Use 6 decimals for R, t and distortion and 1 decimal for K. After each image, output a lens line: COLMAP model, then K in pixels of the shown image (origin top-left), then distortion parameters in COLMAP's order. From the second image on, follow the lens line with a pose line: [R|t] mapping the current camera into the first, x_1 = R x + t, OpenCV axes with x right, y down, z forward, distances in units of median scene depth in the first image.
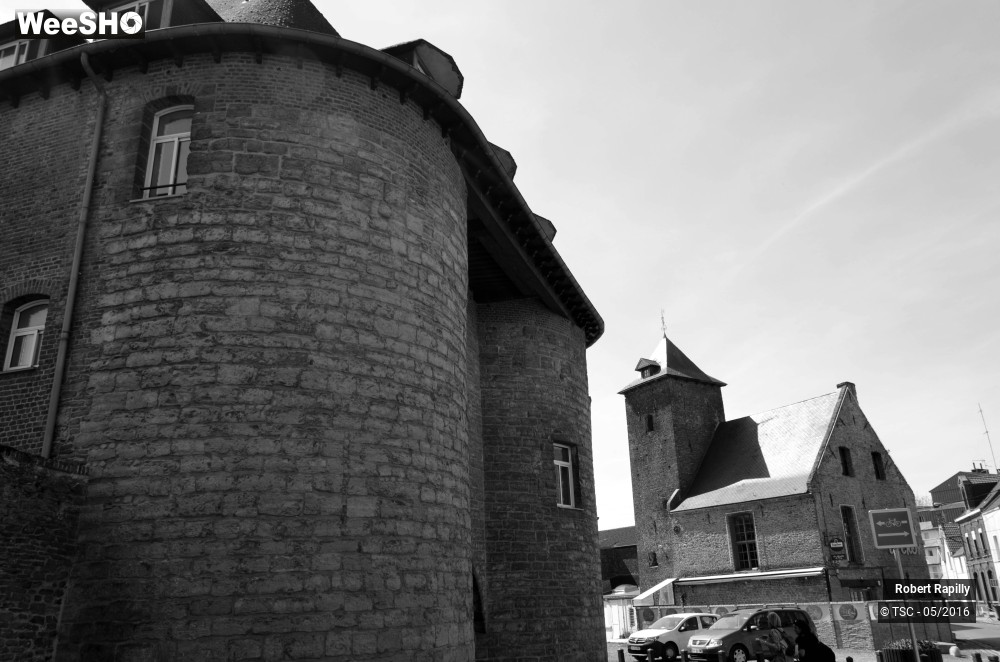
lens RADIAL K [[785.4, 0, 497.0], [0, 785.4, 329.1], [0, 0, 1]] dist [-0.017105, 0.009864]
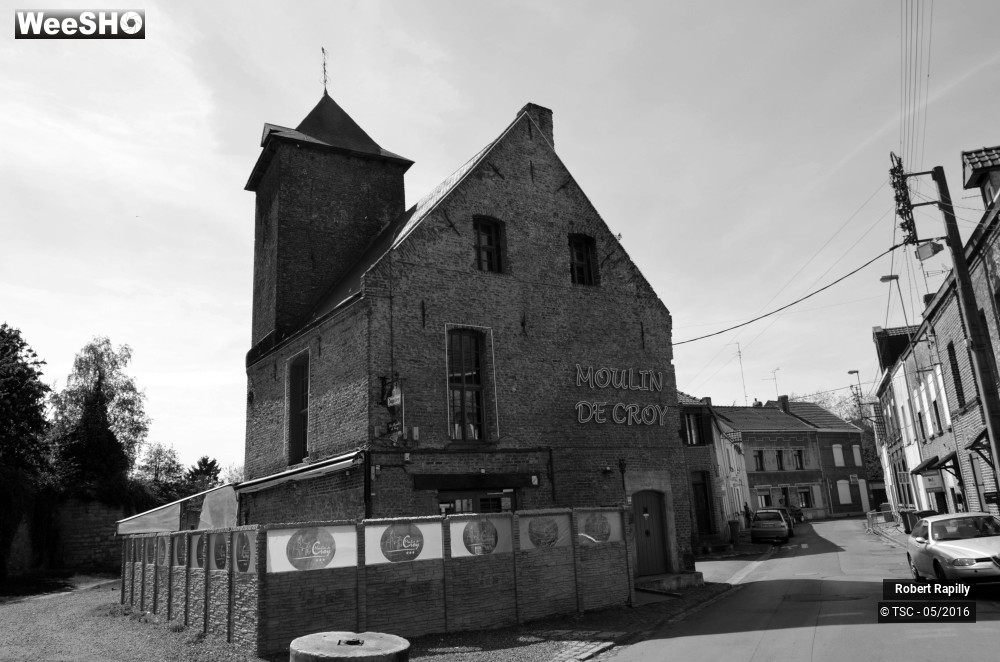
lens RADIAL K [[785.4, 0, 498.1], [0, 785.4, 330.2], [0, 0, 1]] dist [-0.017105, 0.009864]
pose [[0.998596, -0.037567, -0.037339, 0.446192], [0.041246, 0.993802, 0.103227, 0.164313], [0.033230, -0.104622, 0.993957, 0.475429]]
